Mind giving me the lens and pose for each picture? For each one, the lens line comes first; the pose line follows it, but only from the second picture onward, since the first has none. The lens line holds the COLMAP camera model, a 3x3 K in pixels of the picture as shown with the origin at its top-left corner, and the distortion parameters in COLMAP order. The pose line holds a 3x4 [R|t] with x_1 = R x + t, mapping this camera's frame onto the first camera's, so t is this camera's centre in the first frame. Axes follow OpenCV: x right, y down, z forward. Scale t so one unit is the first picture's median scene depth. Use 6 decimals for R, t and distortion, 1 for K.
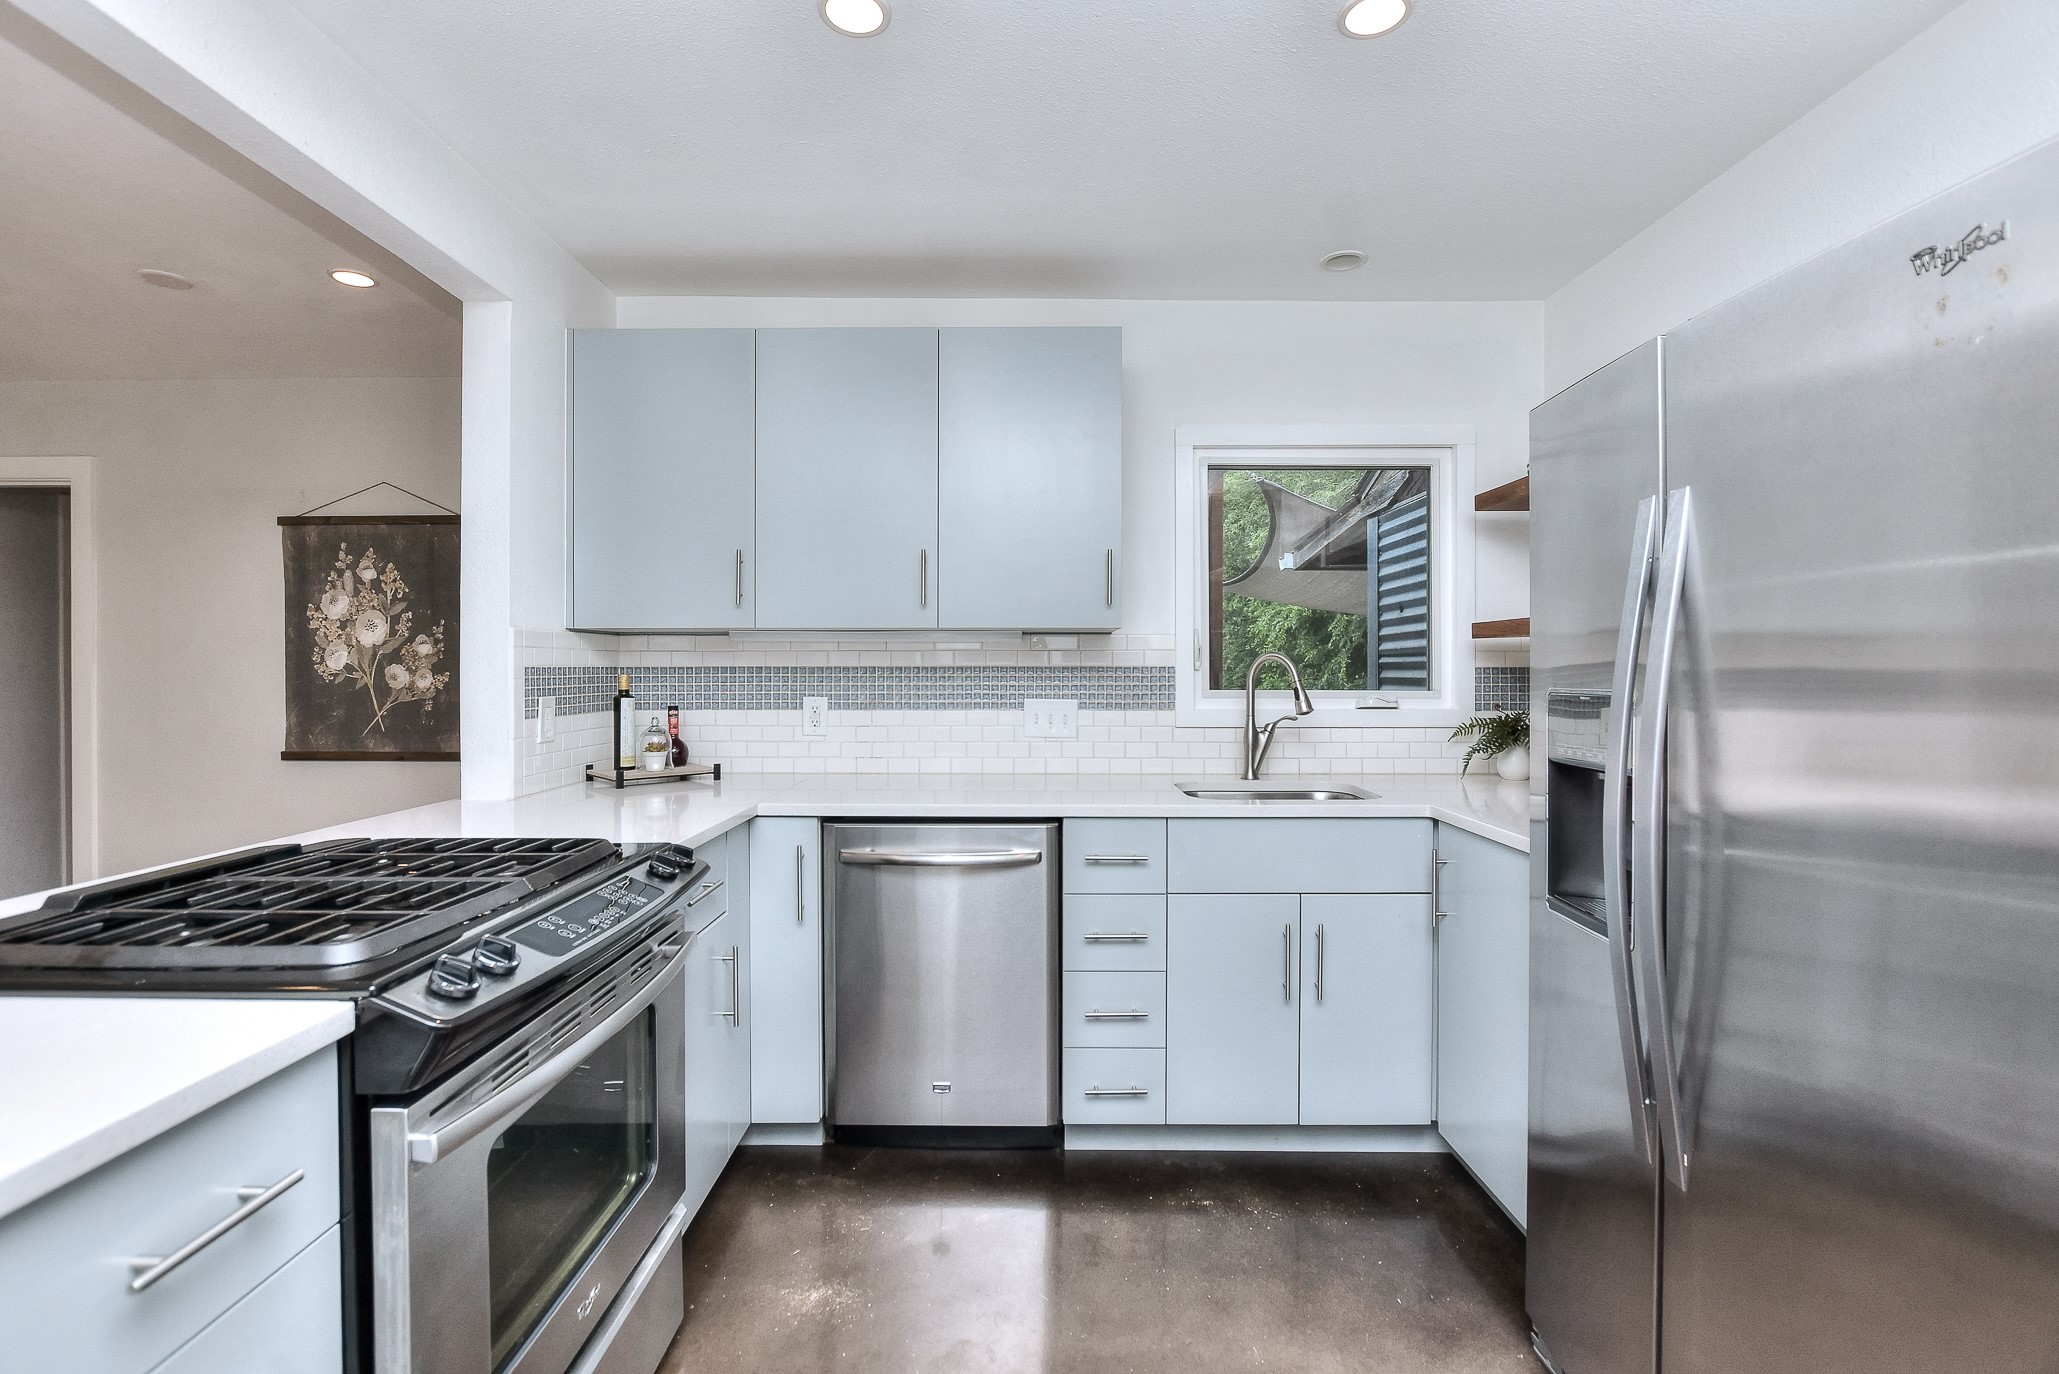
lens RADIAL K [[918.3, 0, 1023.0], [0, 918.3, 676.4], [0, 0, 1]] dist [-0.011972, 0.001551]
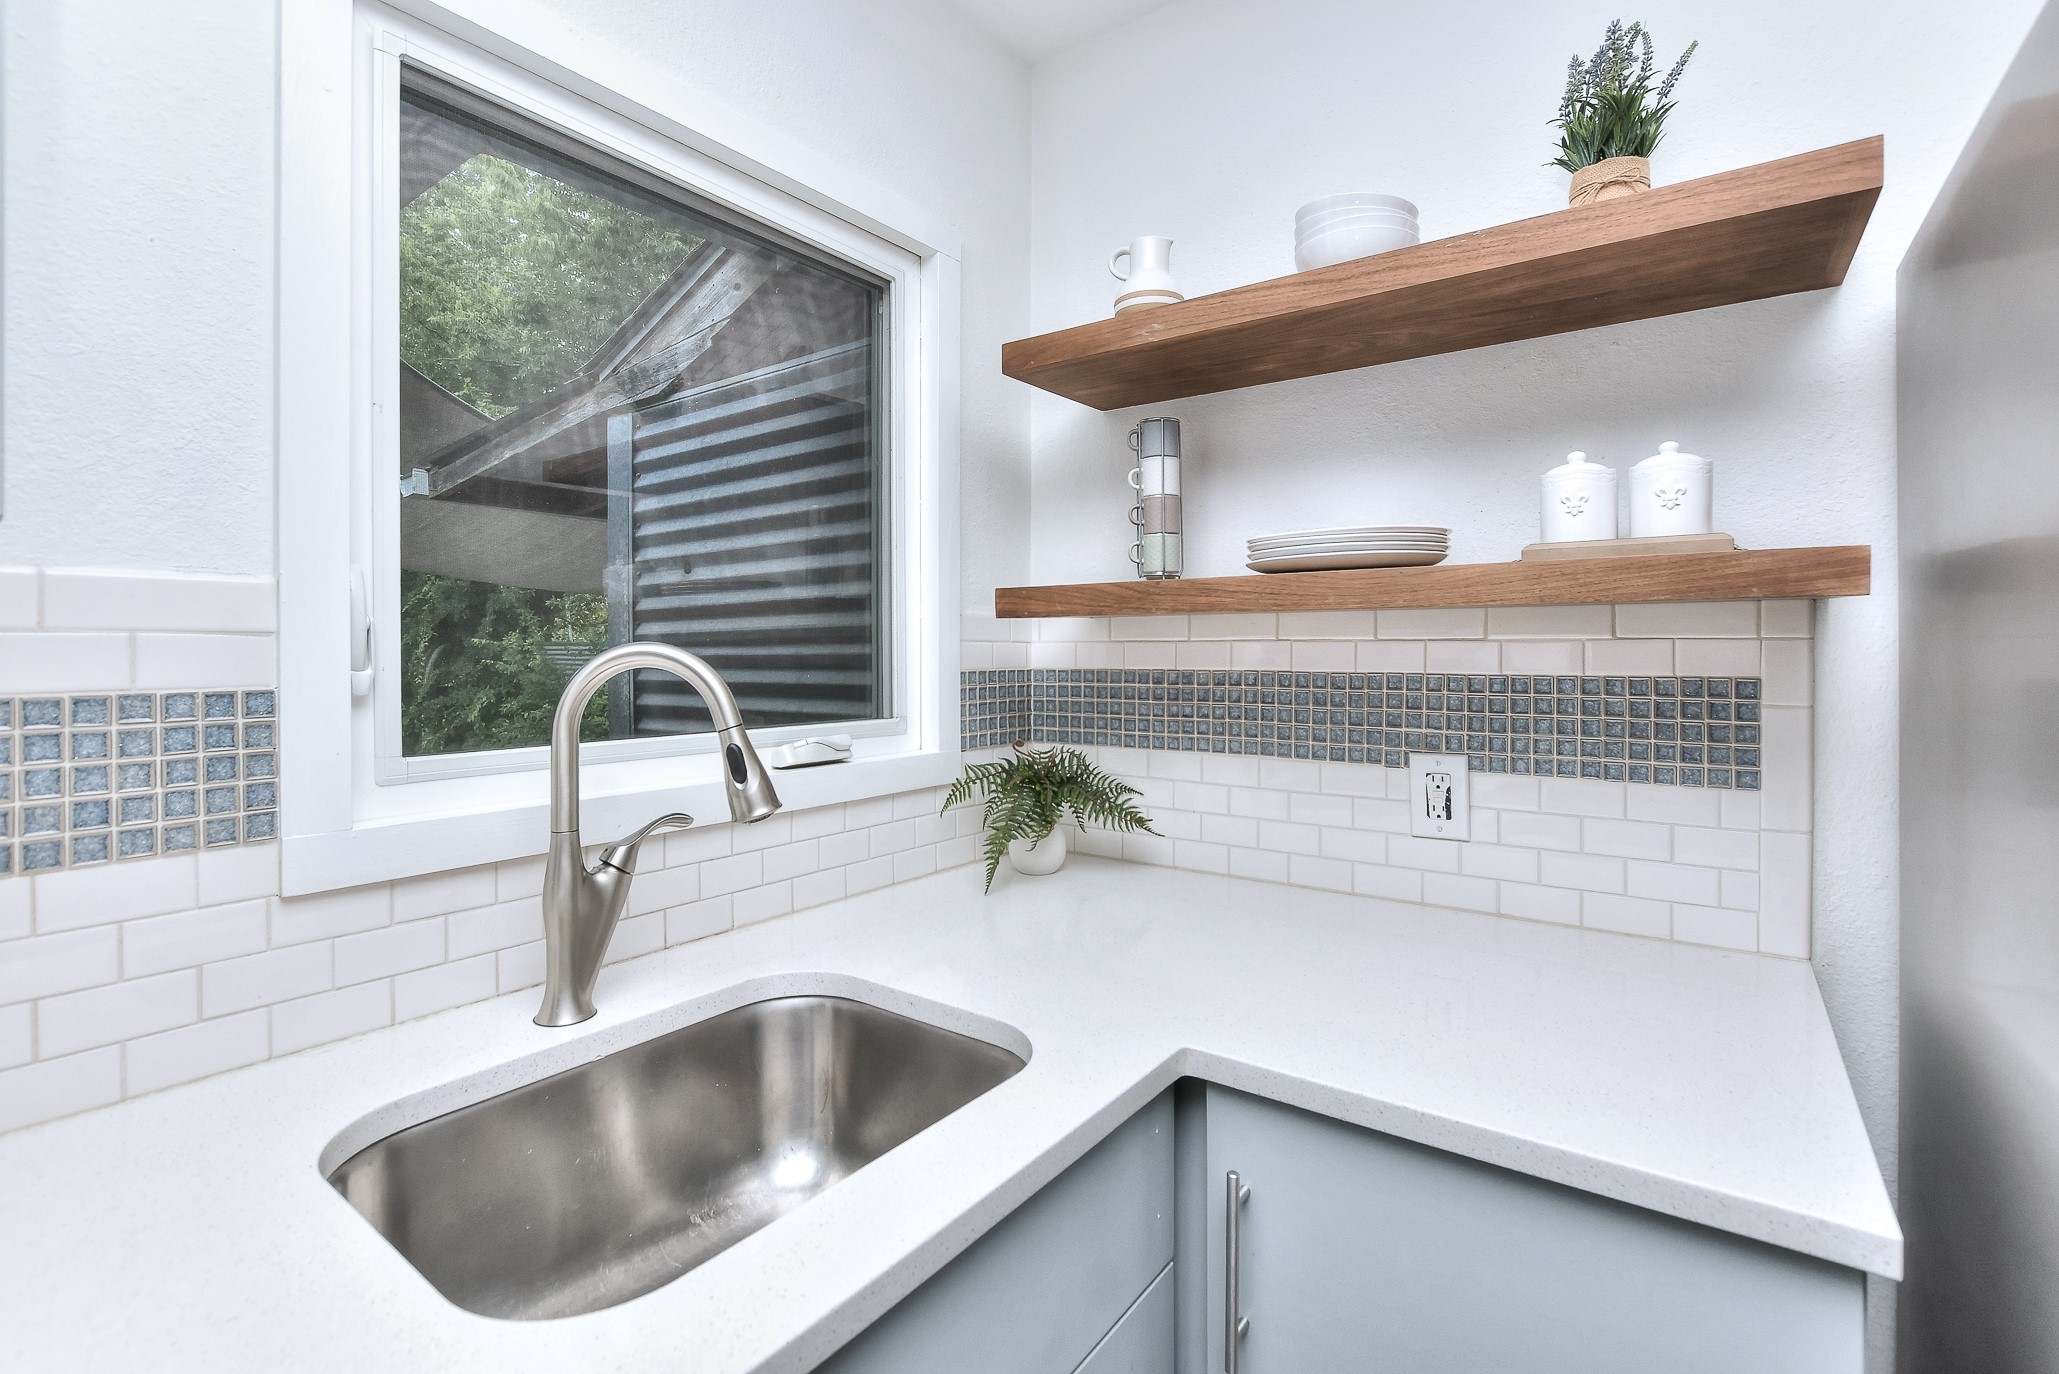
lens RADIAL K [[918.3, 0, 1018.9], [0, 918.3, 647.9], [0, 0, 1]] dist [-0.011972, 0.001551]
pose [[0.584513, -0.003741, 0.811376, 0.067336], [0.012671, 0.999910, -0.004518, -0.020185], [-0.811286, 0.012922, 0.584507, 0.635241]]
